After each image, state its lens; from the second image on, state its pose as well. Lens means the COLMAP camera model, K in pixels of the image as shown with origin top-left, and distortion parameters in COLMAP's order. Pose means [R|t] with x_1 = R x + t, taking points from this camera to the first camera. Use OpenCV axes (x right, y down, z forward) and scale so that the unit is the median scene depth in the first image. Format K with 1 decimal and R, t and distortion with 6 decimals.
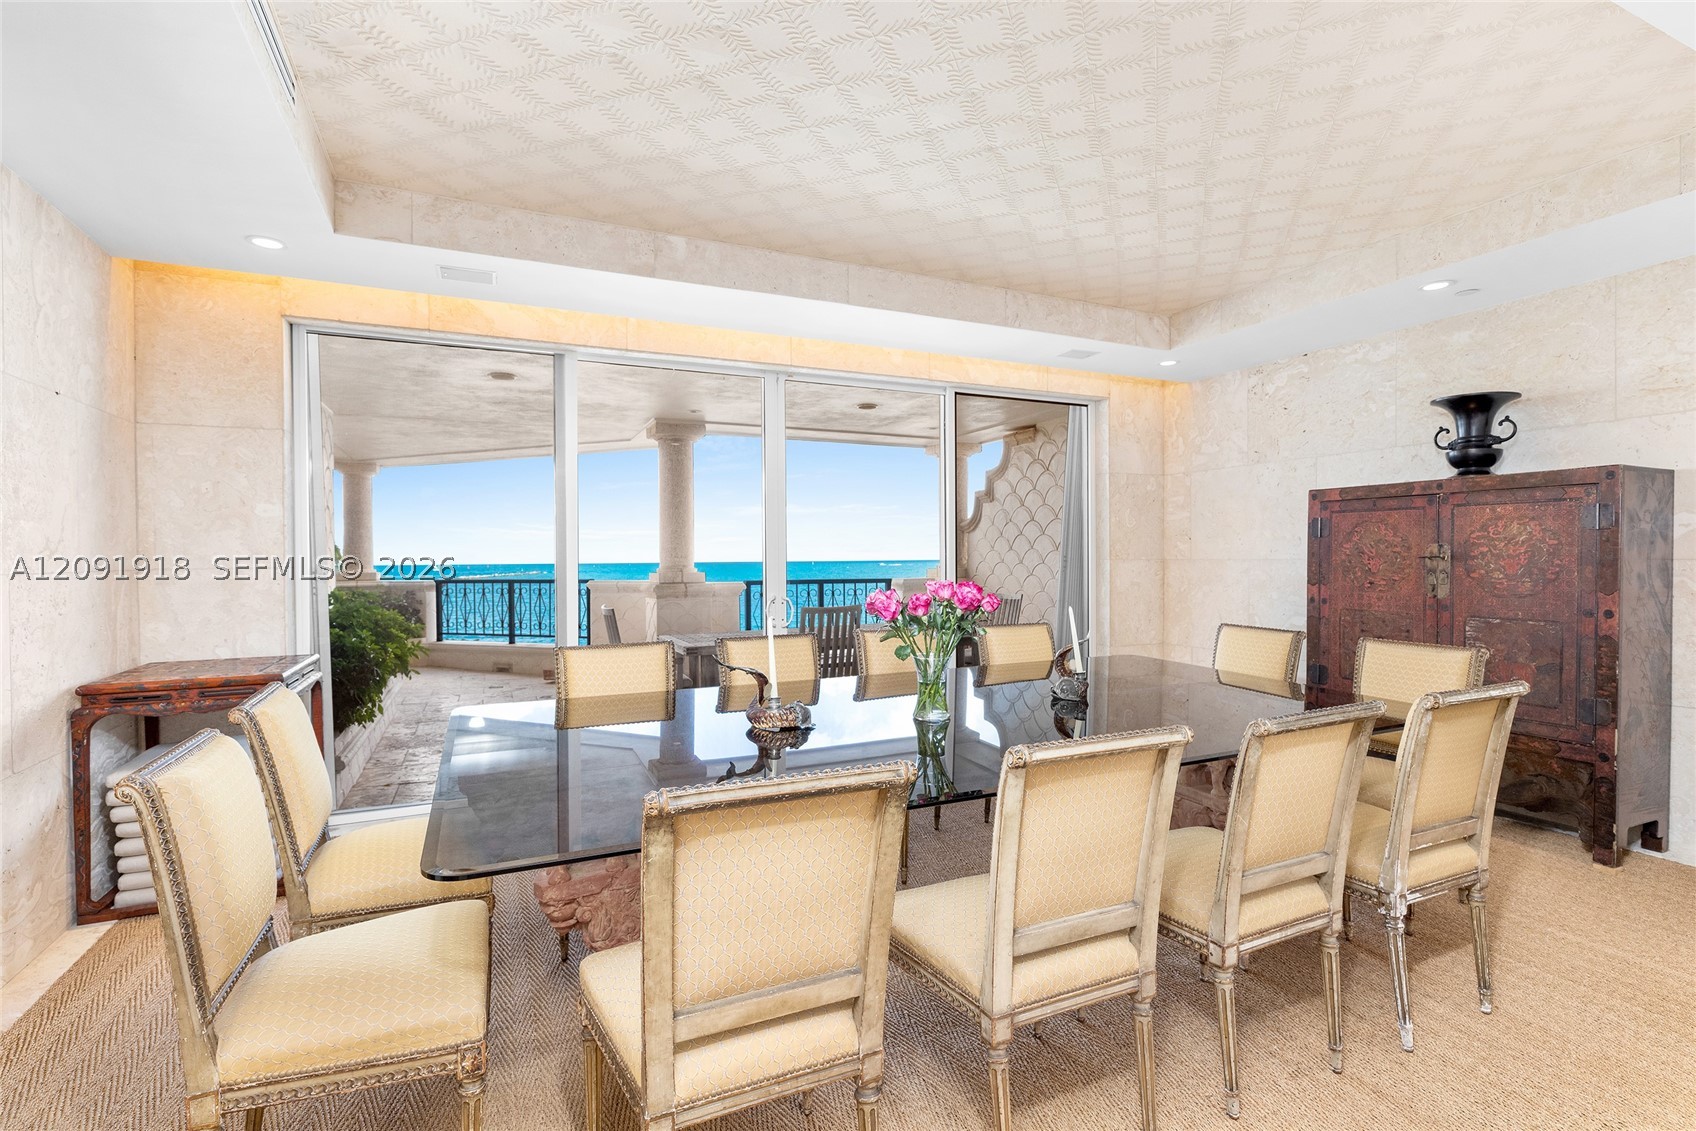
lens RADIAL K [[781.8, 0, 843.2], [0, 781.8, 559.6], [0, 0, 1]] dist [-0.001320, -0.000923]
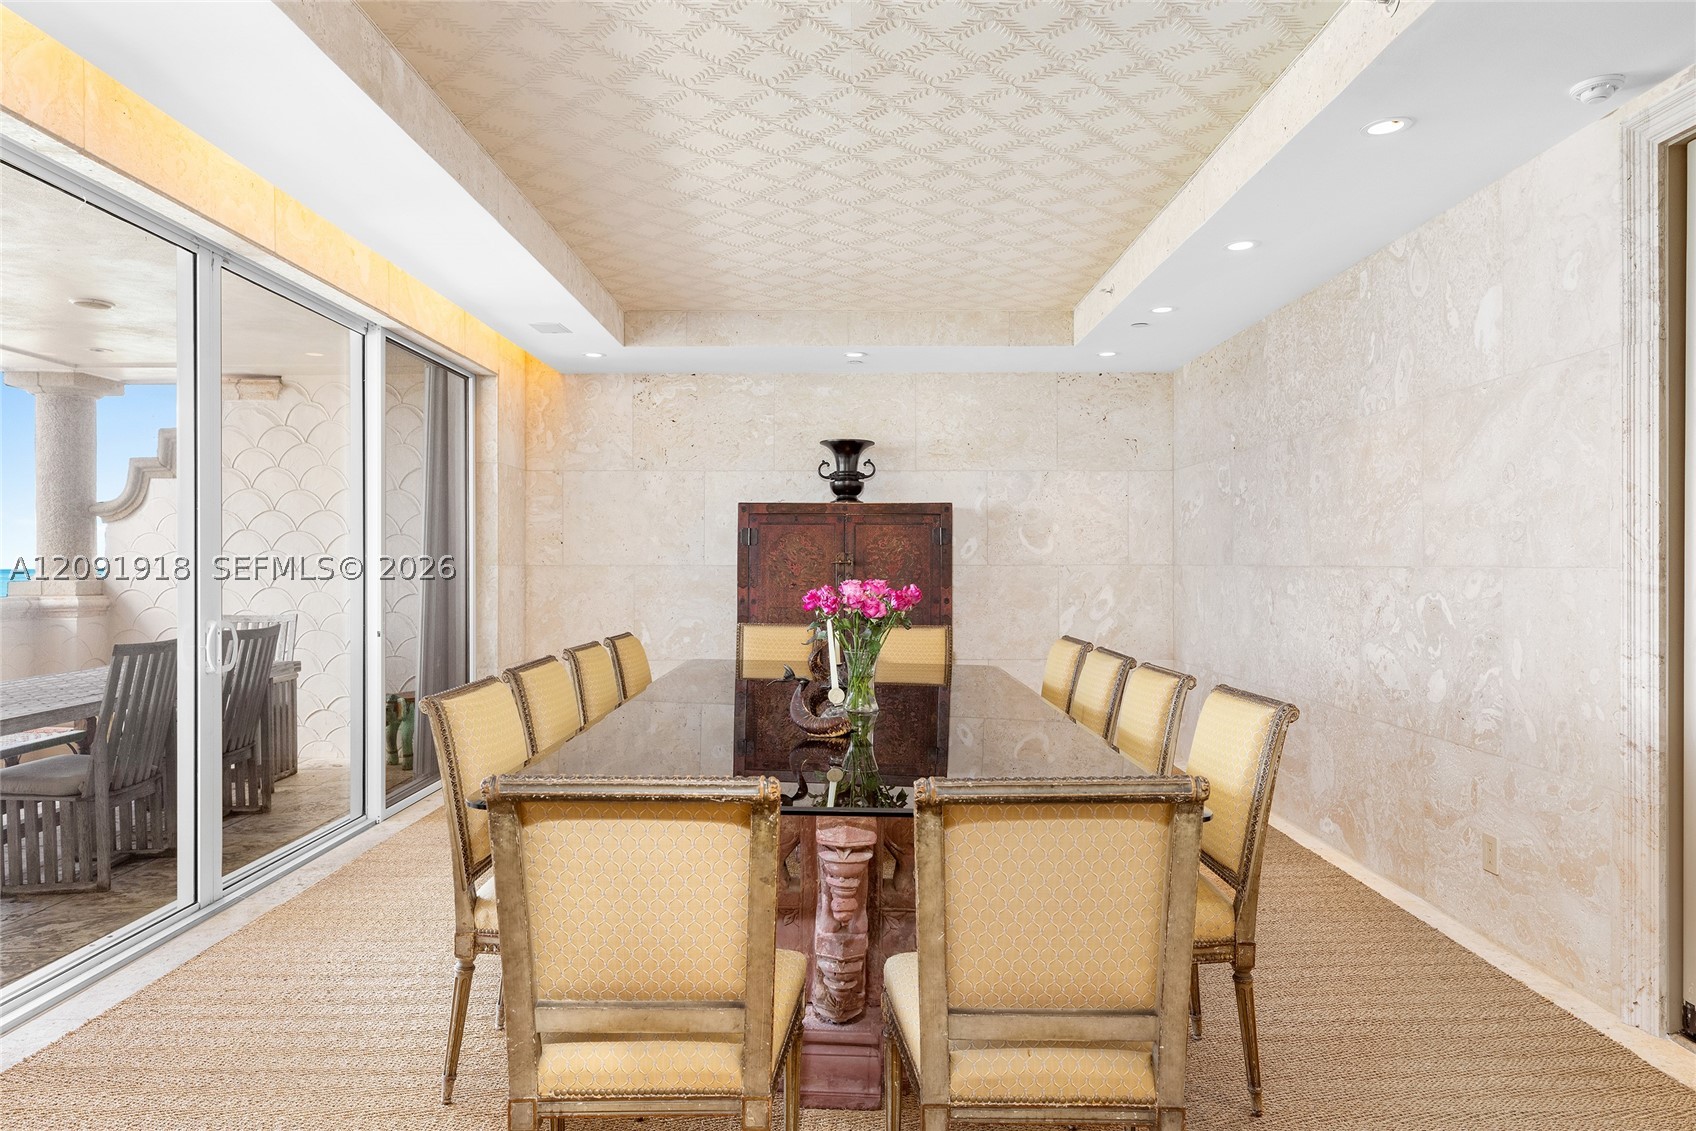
lens RADIAL K [[1019.2, 0, 845.4], [0, 1019.2, 565.9], [0, 0, 1]] dist [0.018736, 0.001736]
pose [[0.421846, 0.005149, 0.906653, -0.634299], [0.000343, 0.999983, -0.005839, 0.009489], [-0.906667, 0.002774, 0.421837, 0.238304]]
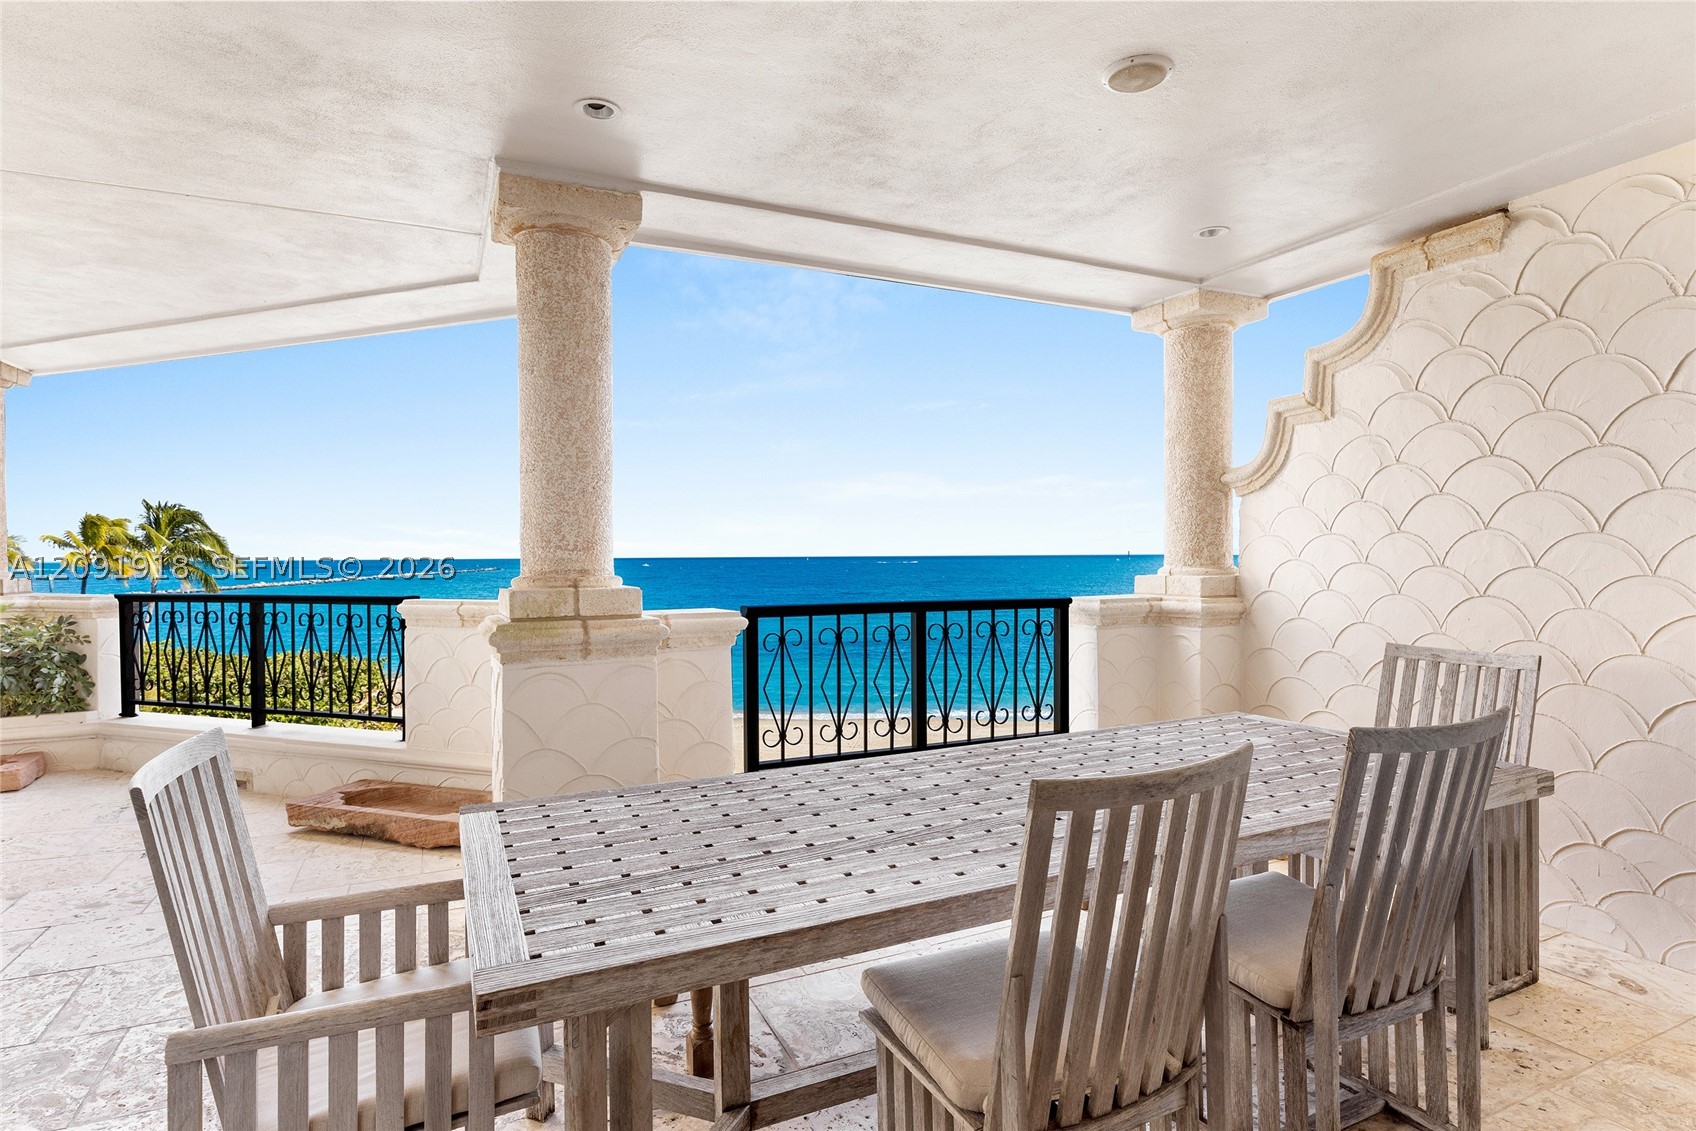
lens RADIAL K [[885.7, 0, 845.5], [0, 885.7, 568.0], [0, 0, 1]] dist [0.001131, 0.000147]
pose [[0.999995, 0.002925, 0.001215, -0.127632], [-0.002940, 0.999921, 0.012198, 0.002100], [-0.001179, -0.012202, 0.999925, 0.942370]]
